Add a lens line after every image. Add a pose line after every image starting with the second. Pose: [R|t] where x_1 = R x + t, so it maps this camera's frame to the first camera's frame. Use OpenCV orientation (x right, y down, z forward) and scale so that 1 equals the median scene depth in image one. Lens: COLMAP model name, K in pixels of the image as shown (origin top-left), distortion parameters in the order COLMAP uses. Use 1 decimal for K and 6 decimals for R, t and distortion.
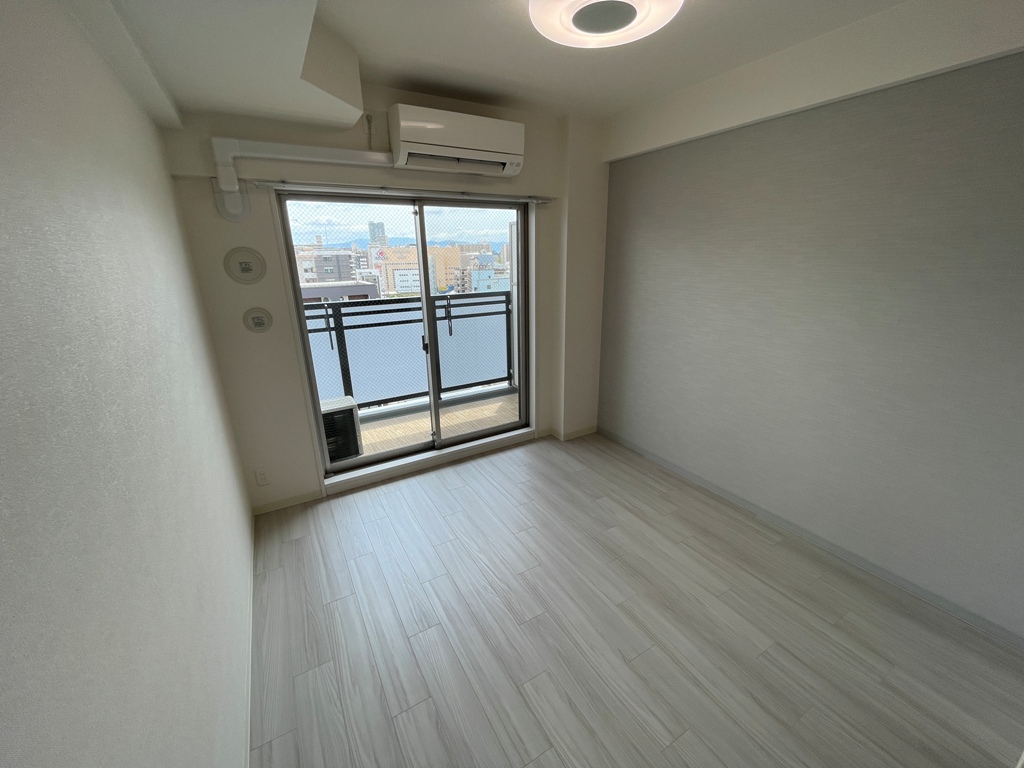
lens RADIAL K [[411.4, 0, 511.9], [0, 411.4, 383.4], [0, 0, 1]] dist [-0.002206, -0.000581]
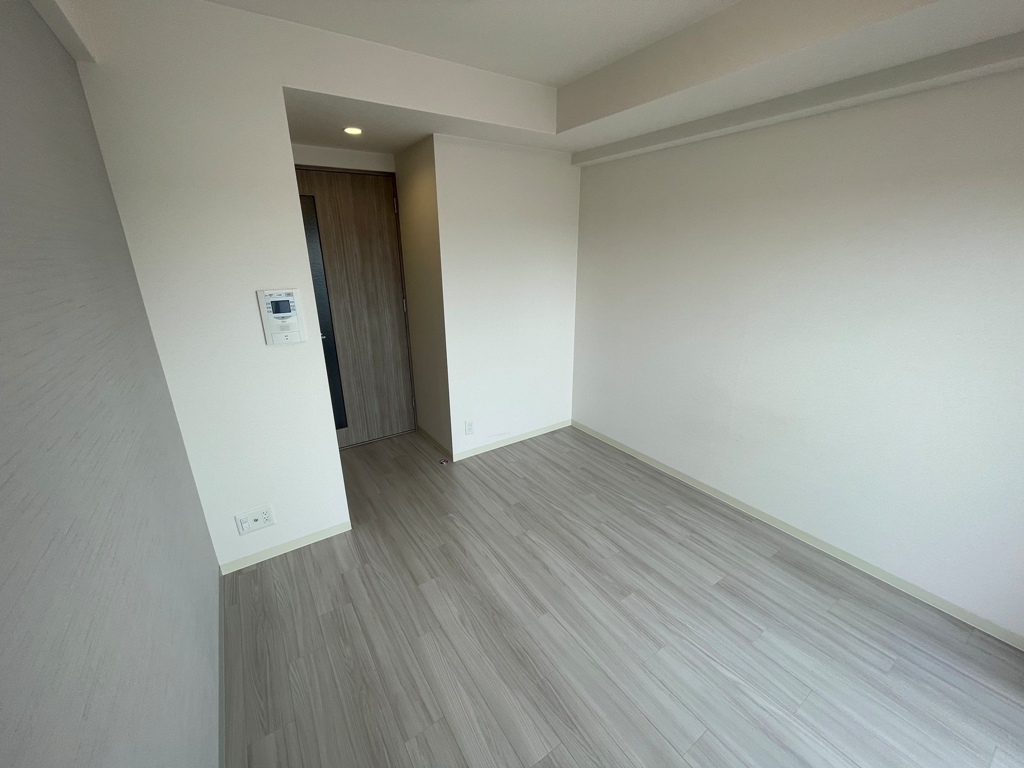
lens RADIAL K [[411.4, 0, 512.4], [0, 411.4, 383.0], [0, 0, 1]] dist [-0.002206, -0.000581]
pose [[-0.997341, 0.045371, -0.057038, 0.314737], [0.003331, 0.810165, 0.586192, -0.403510], [0.072806, 0.584443, -0.808162, 1.238949]]
